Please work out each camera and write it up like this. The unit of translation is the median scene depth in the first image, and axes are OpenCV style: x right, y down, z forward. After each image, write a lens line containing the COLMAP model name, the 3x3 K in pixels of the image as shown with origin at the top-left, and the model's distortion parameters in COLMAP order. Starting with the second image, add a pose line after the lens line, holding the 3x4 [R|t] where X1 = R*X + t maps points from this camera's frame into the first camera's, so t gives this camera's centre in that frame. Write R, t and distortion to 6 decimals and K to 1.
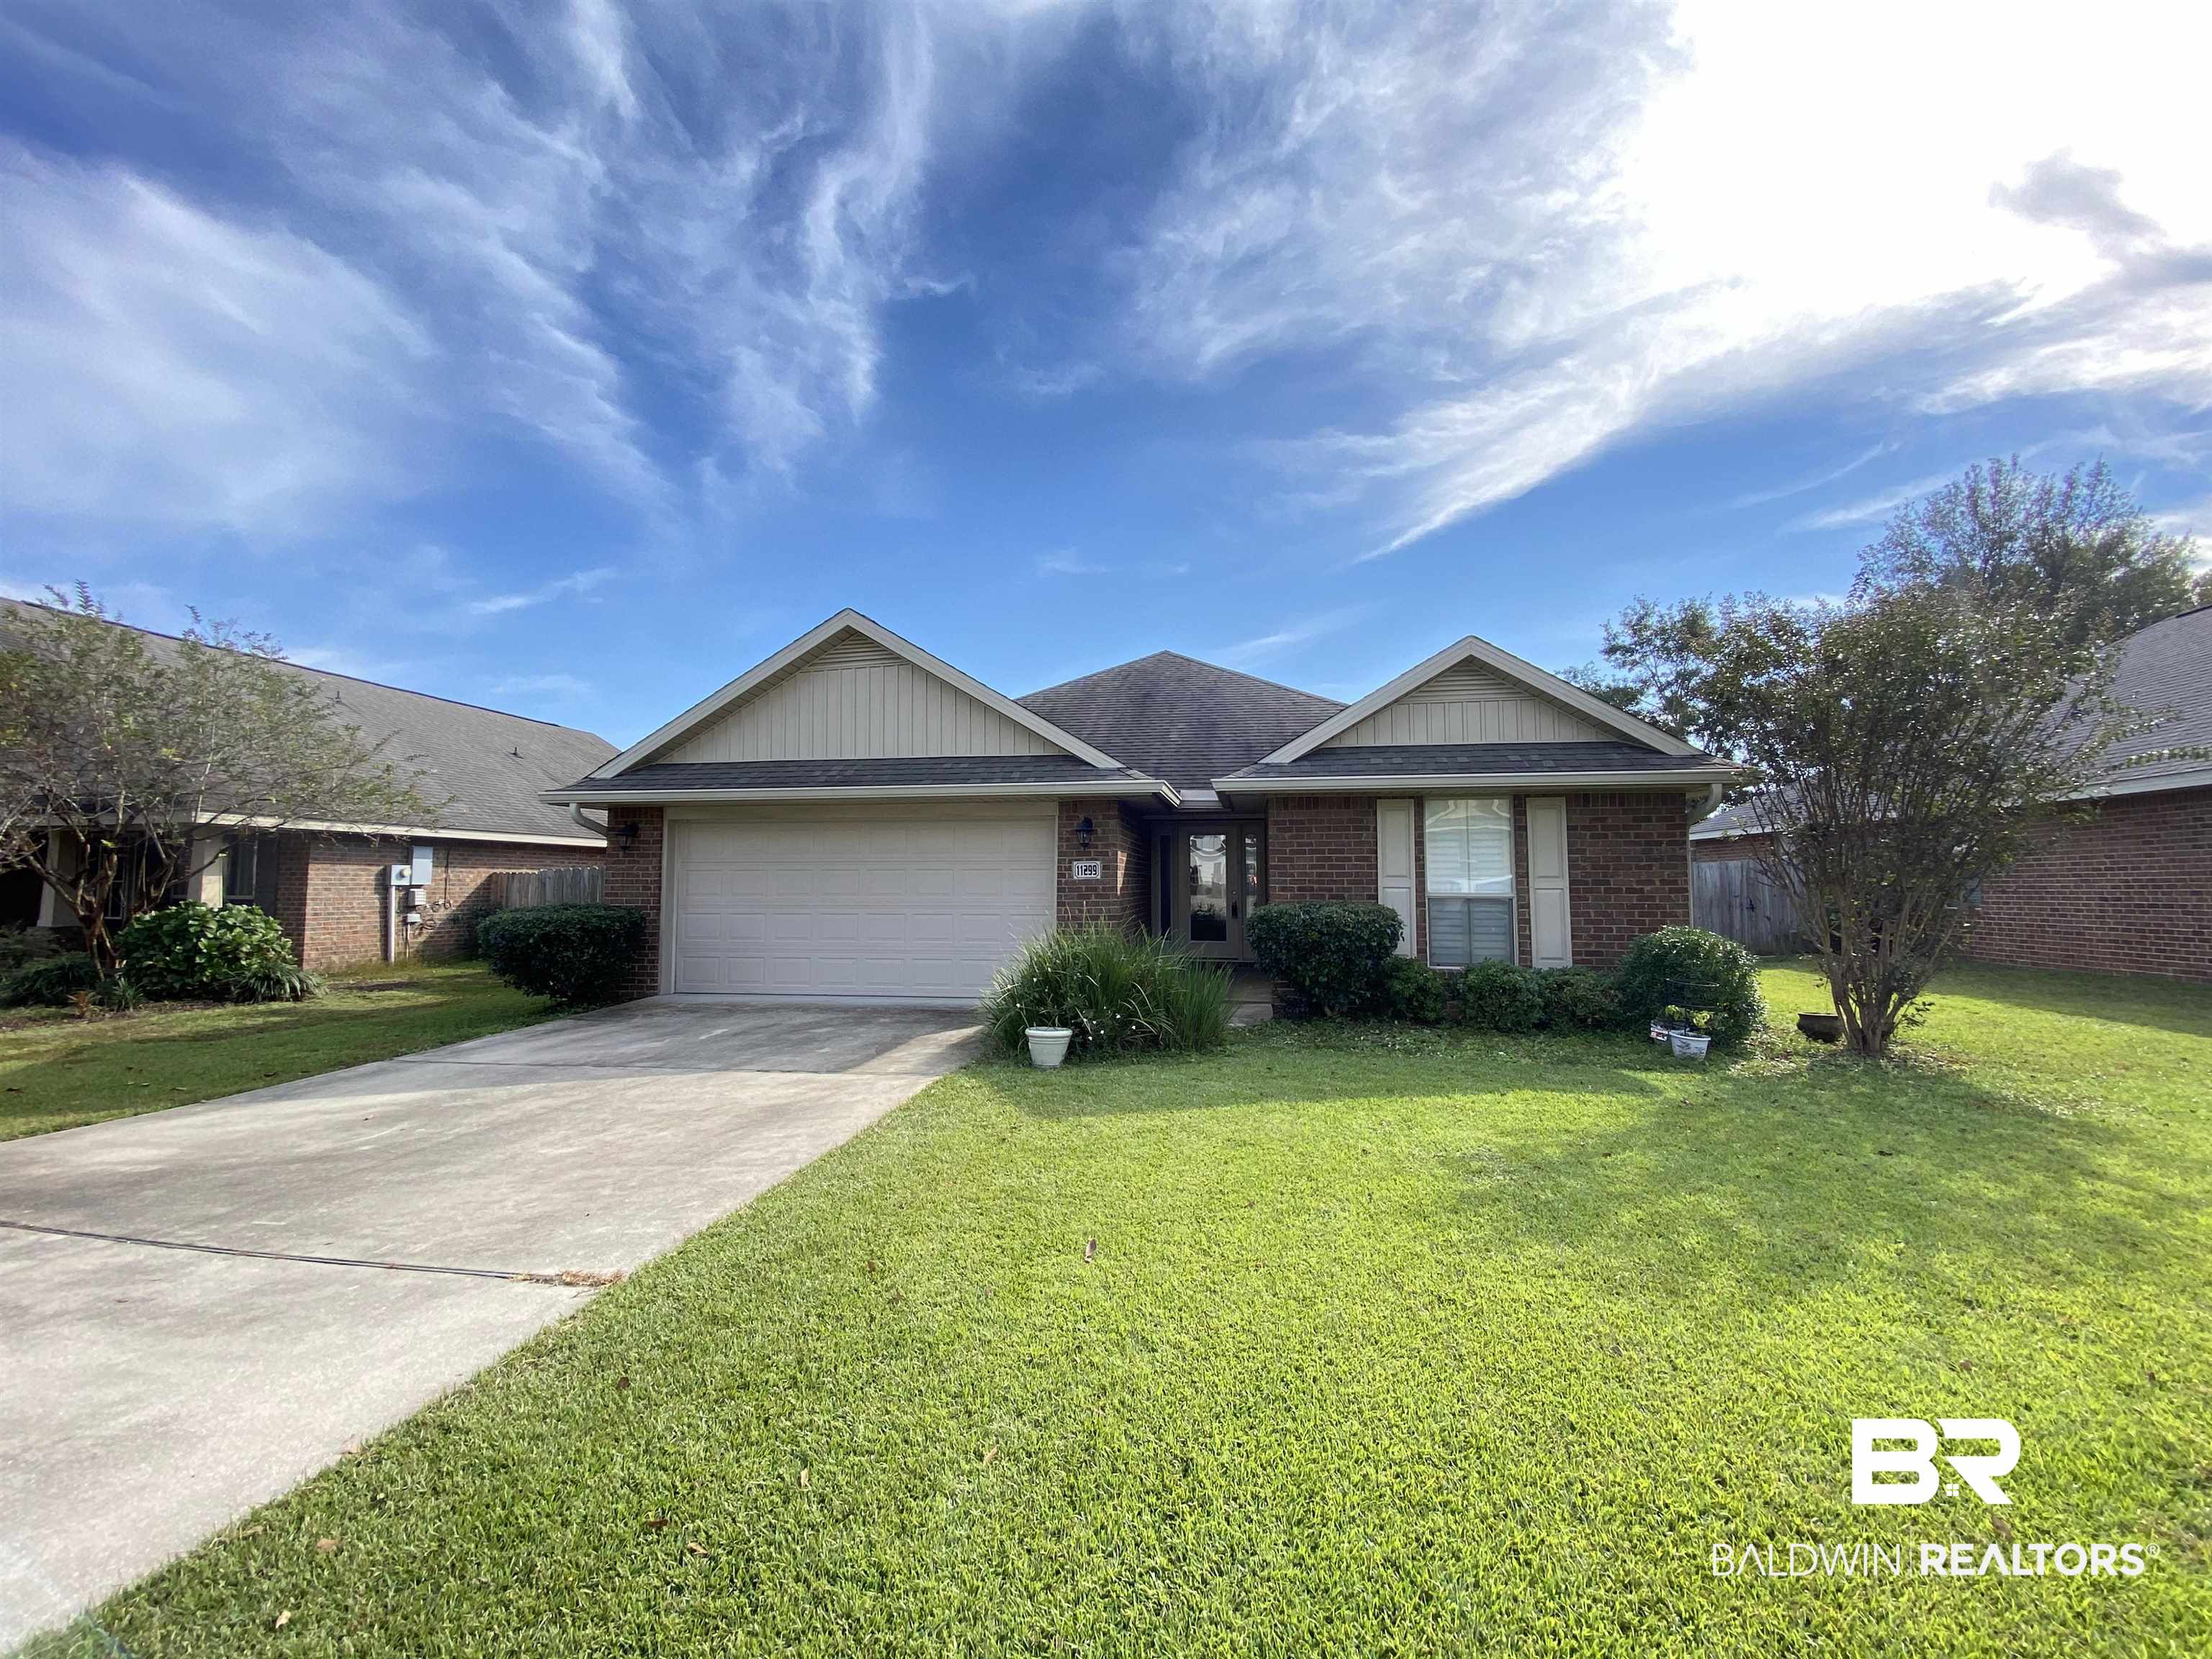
lens RADIAL K [[874.6, 0, 1106.0], [0, 874.6, 829.5], [0, 0, 1]] dist [0.035237, -0.031074]
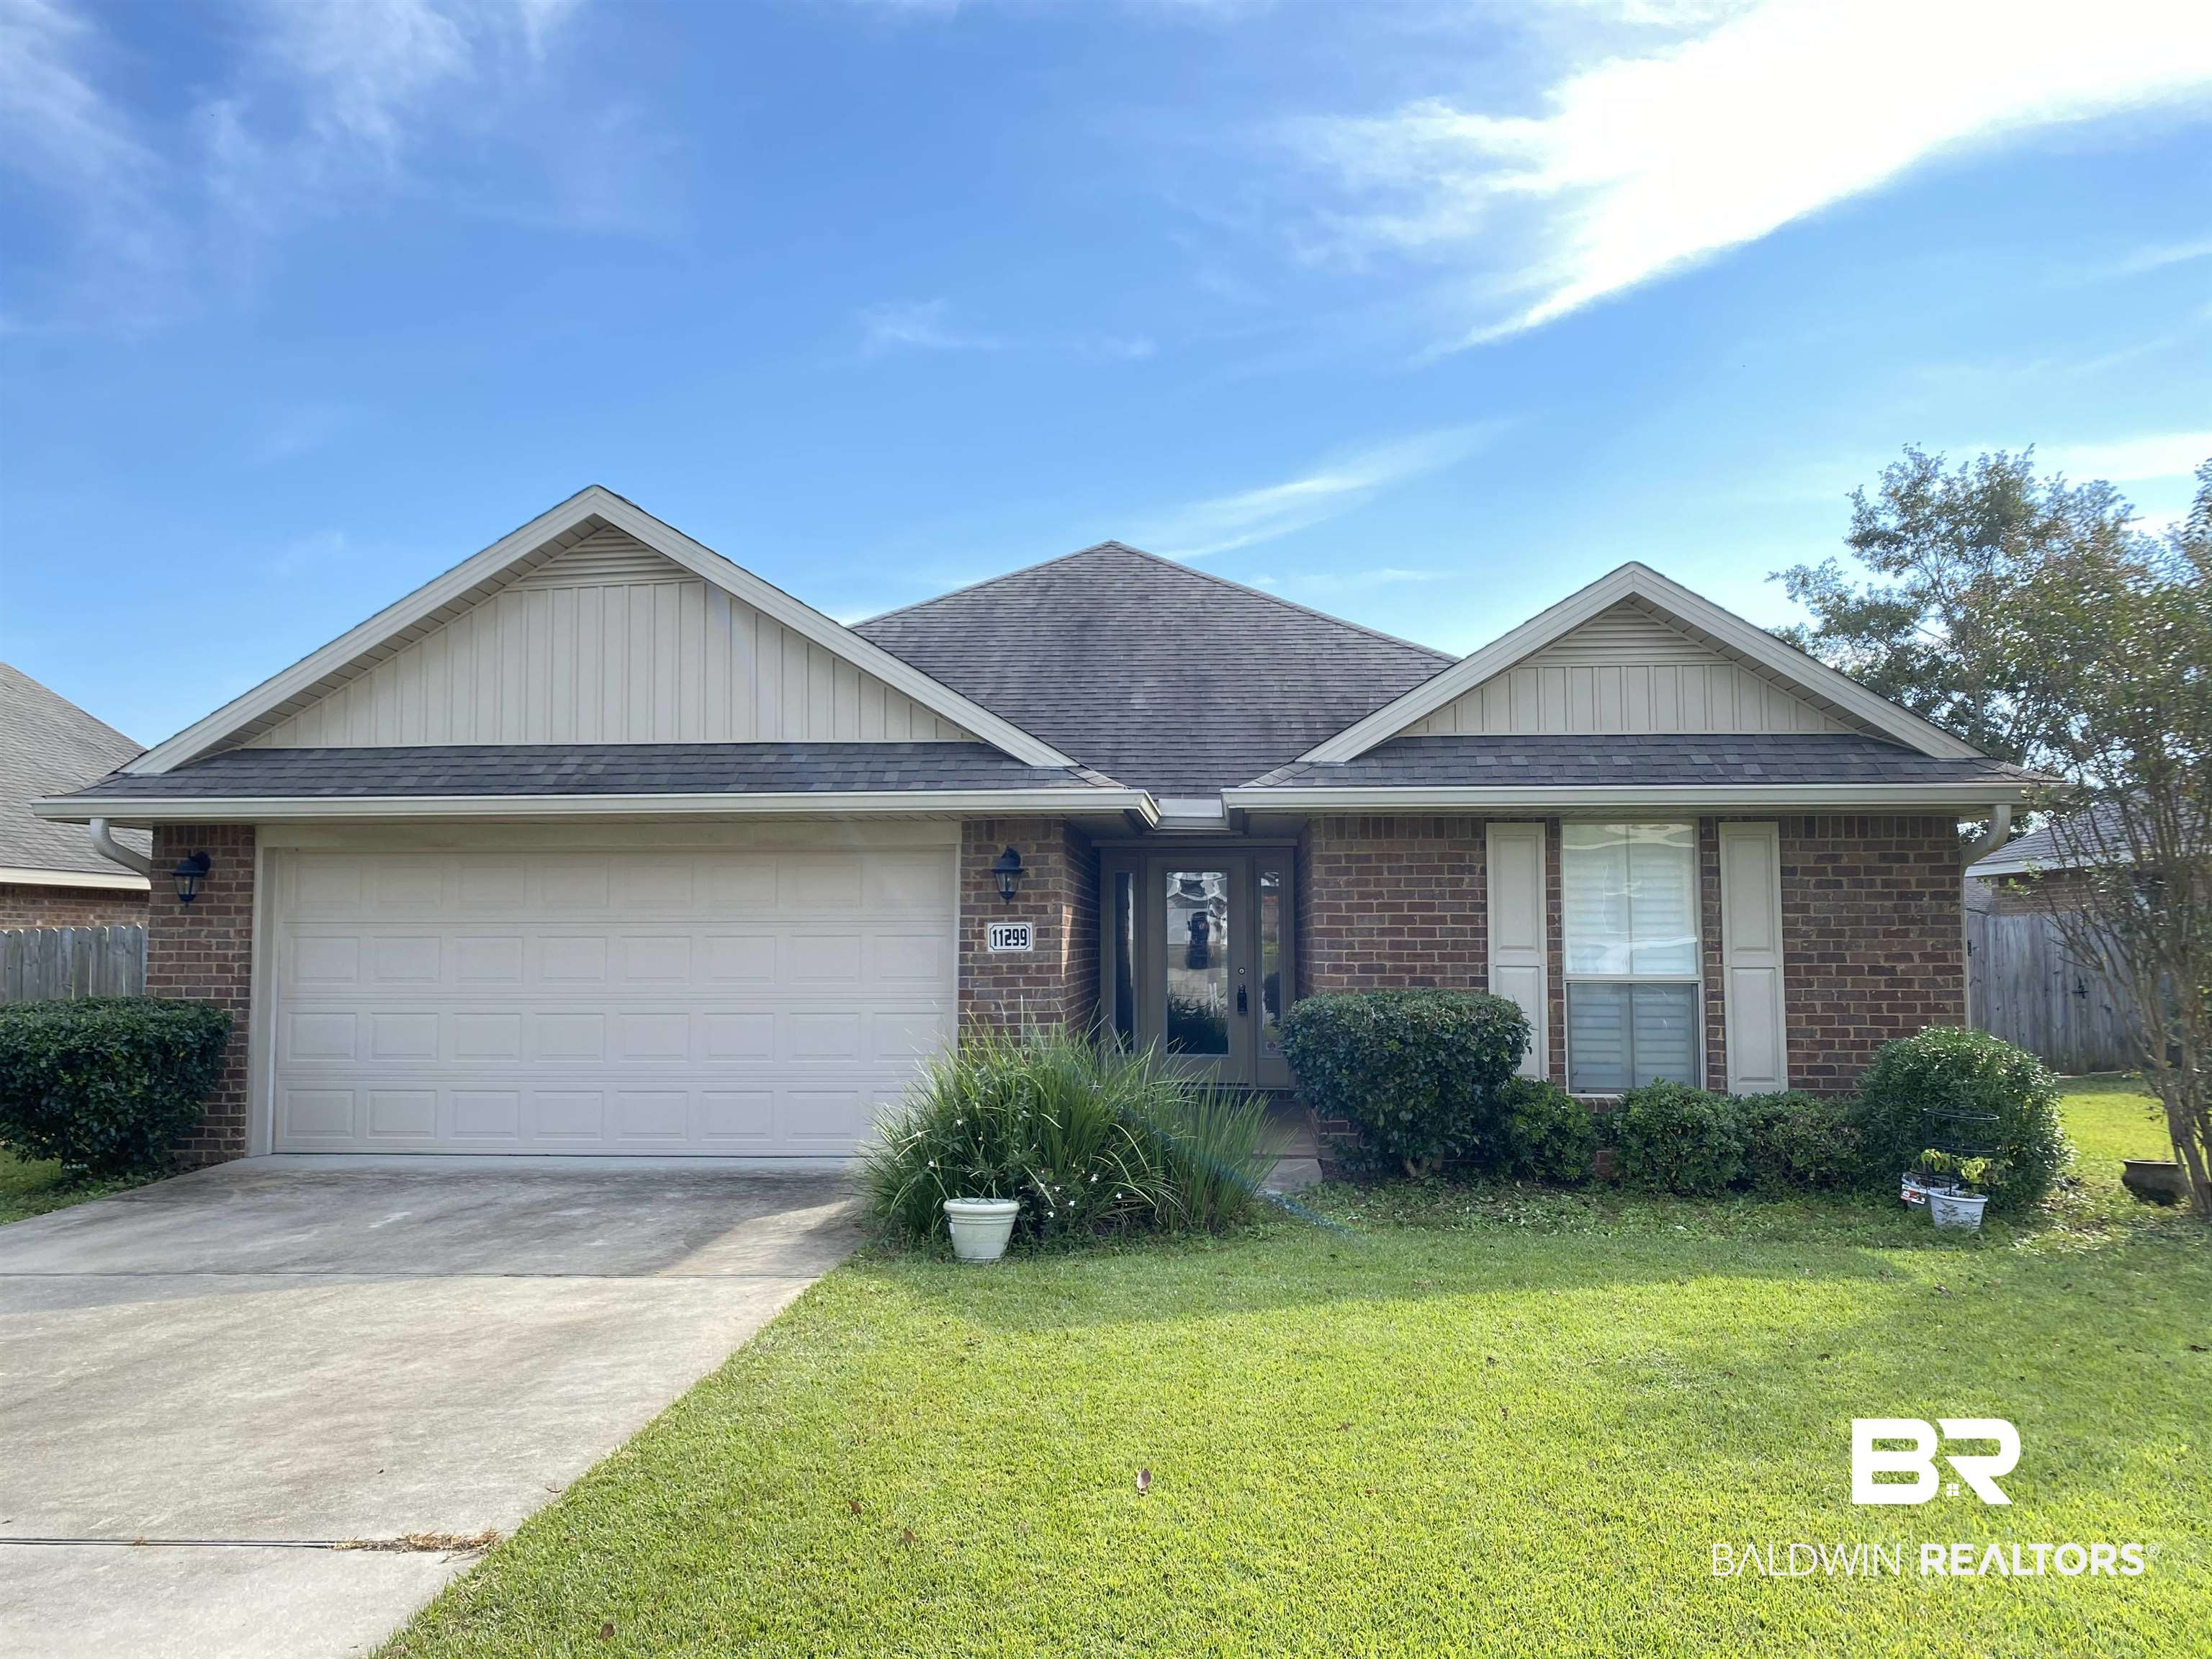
lens RADIAL K [[1663.5, 0, 1106.0], [0, 1663.5, 829.5], [0, 0, 1]] dist [0.017641, -0.003058]
pose [[0.995861, 0.004880, 0.090754, -0.068980], [-0.004311, 0.999970, -0.006460, -0.022975], [-0.090783, 0.006042, 0.995852, -0.151708]]
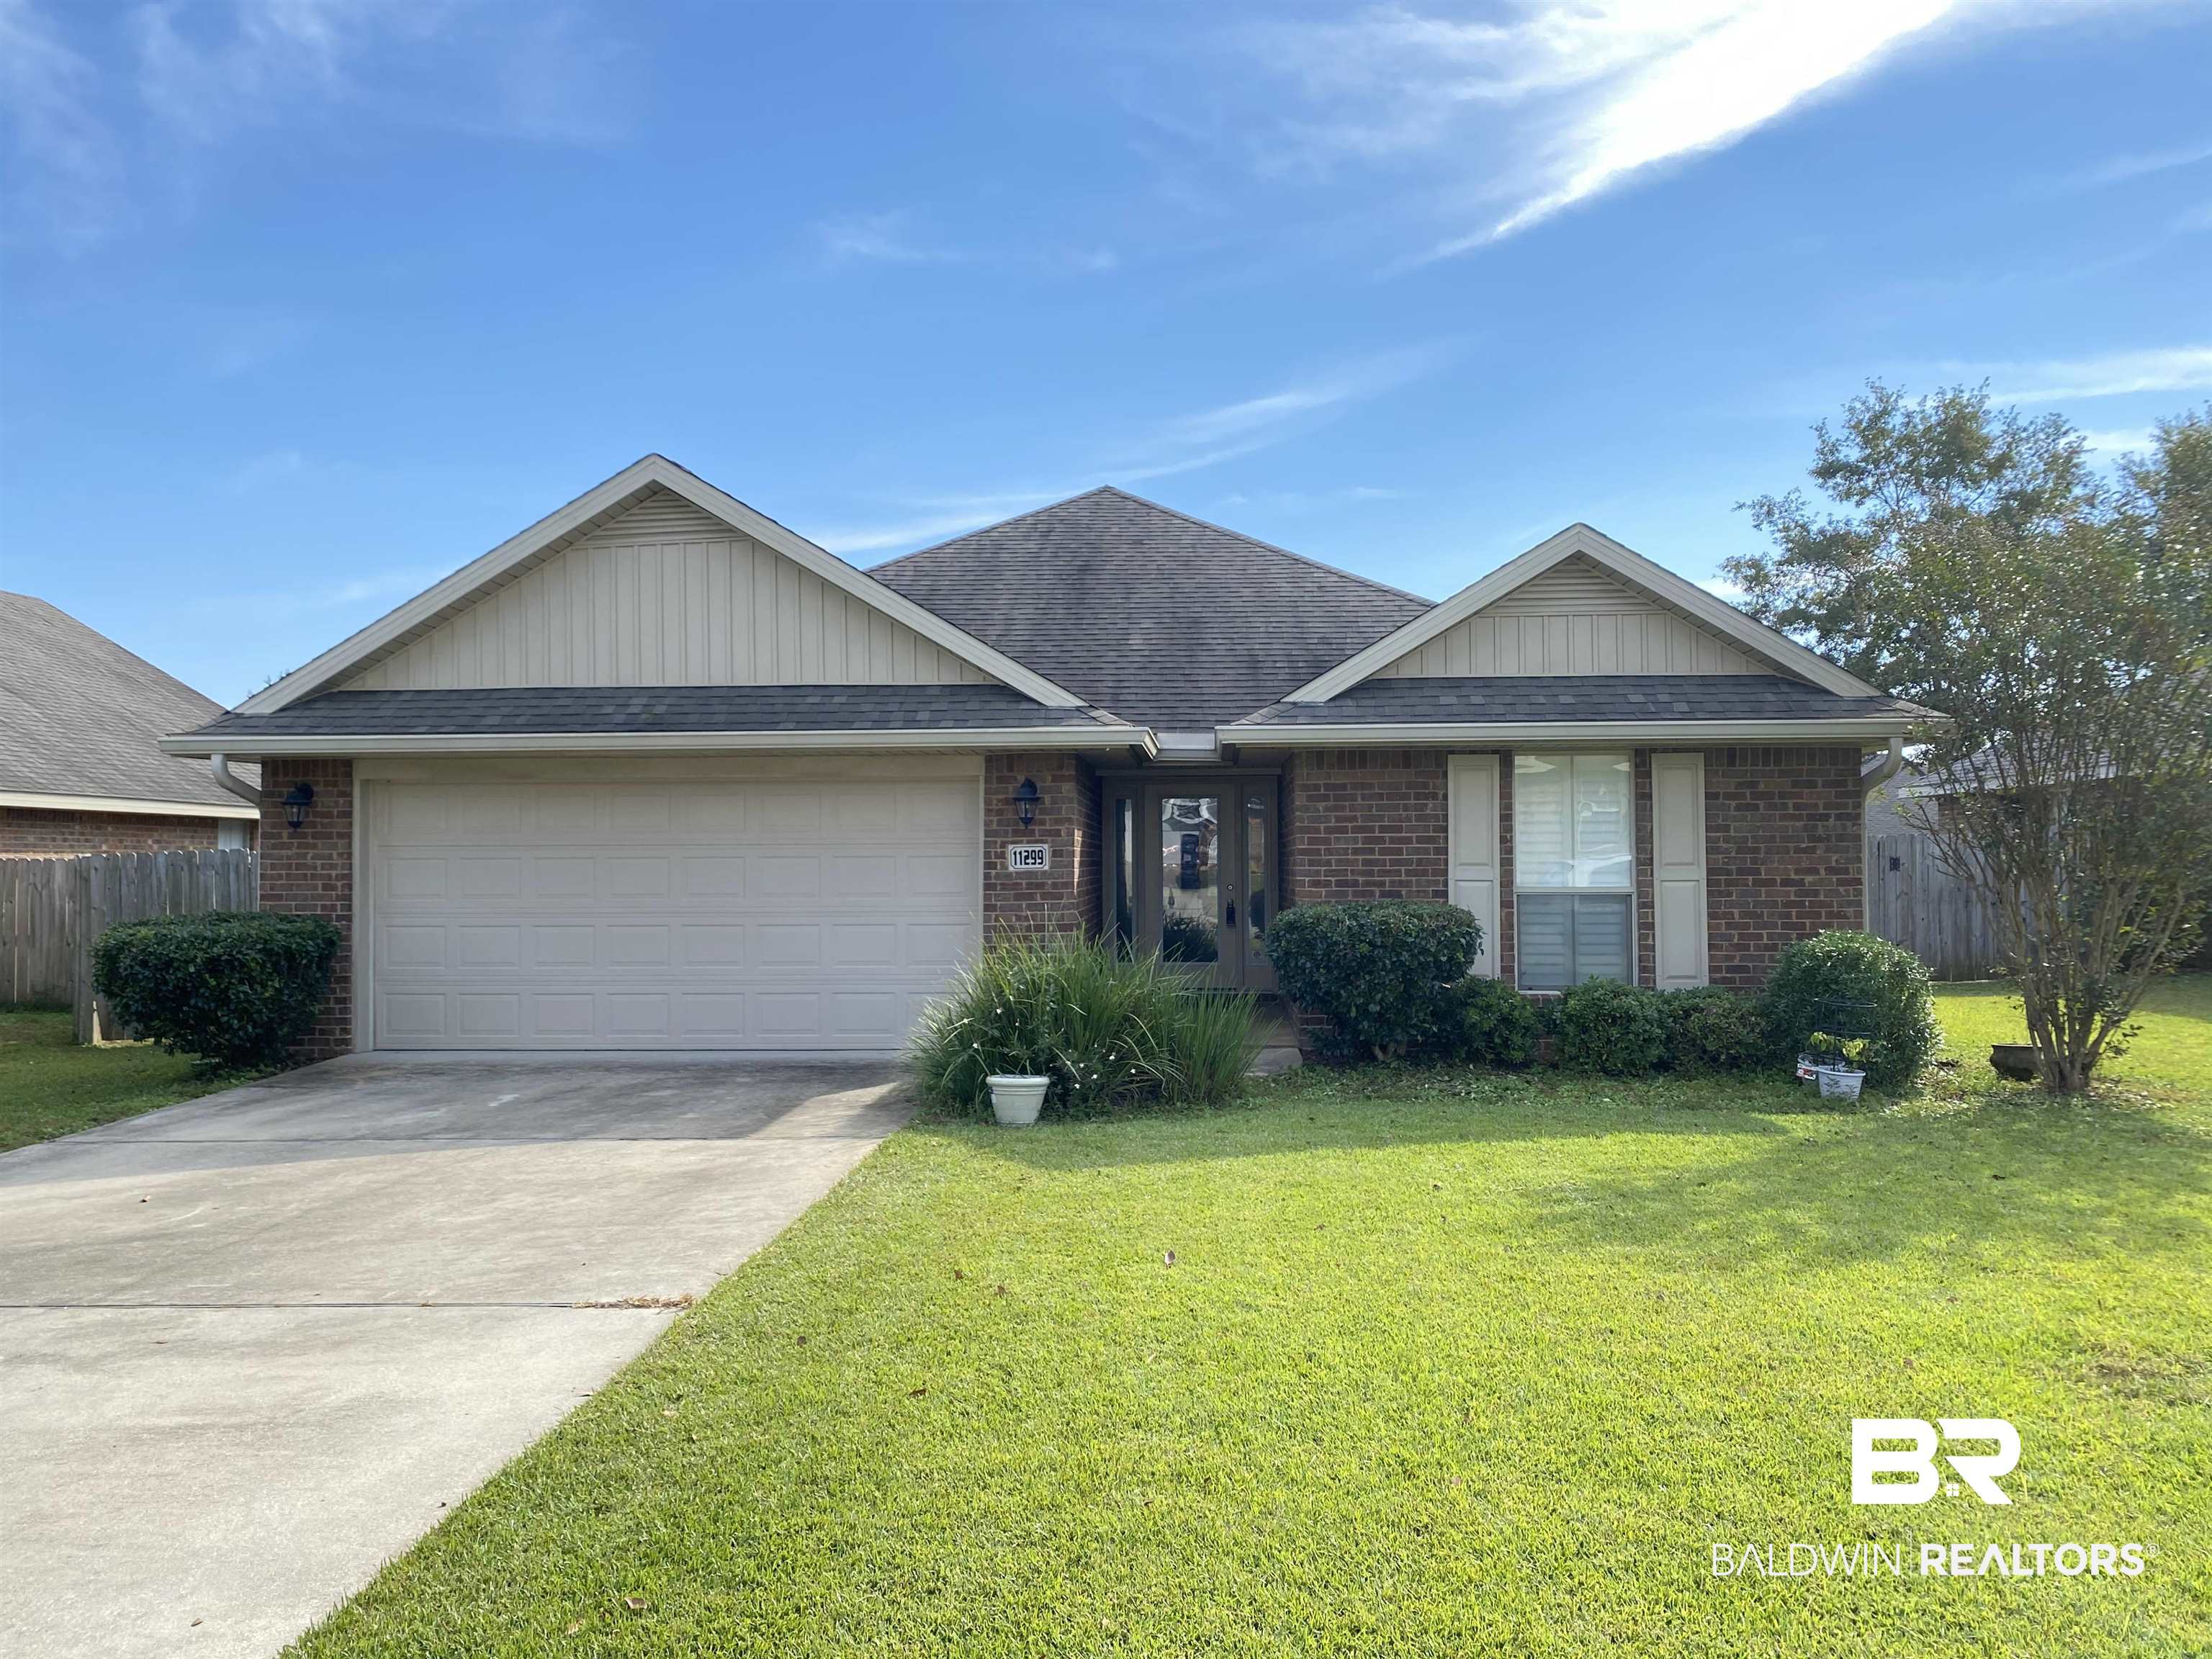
lens RADIAL K [[1655.4, 0, 1105.4], [0, 1655.4, 841.6], [0, 0, 1]] dist [0.053077, -0.091304]
pose [[0.994780, -0.003868, 0.101967, -0.107136], [-0.001021, 0.998854, 0.047847, -0.030635], [-0.102035, -0.047701, 0.993636, -0.316238]]
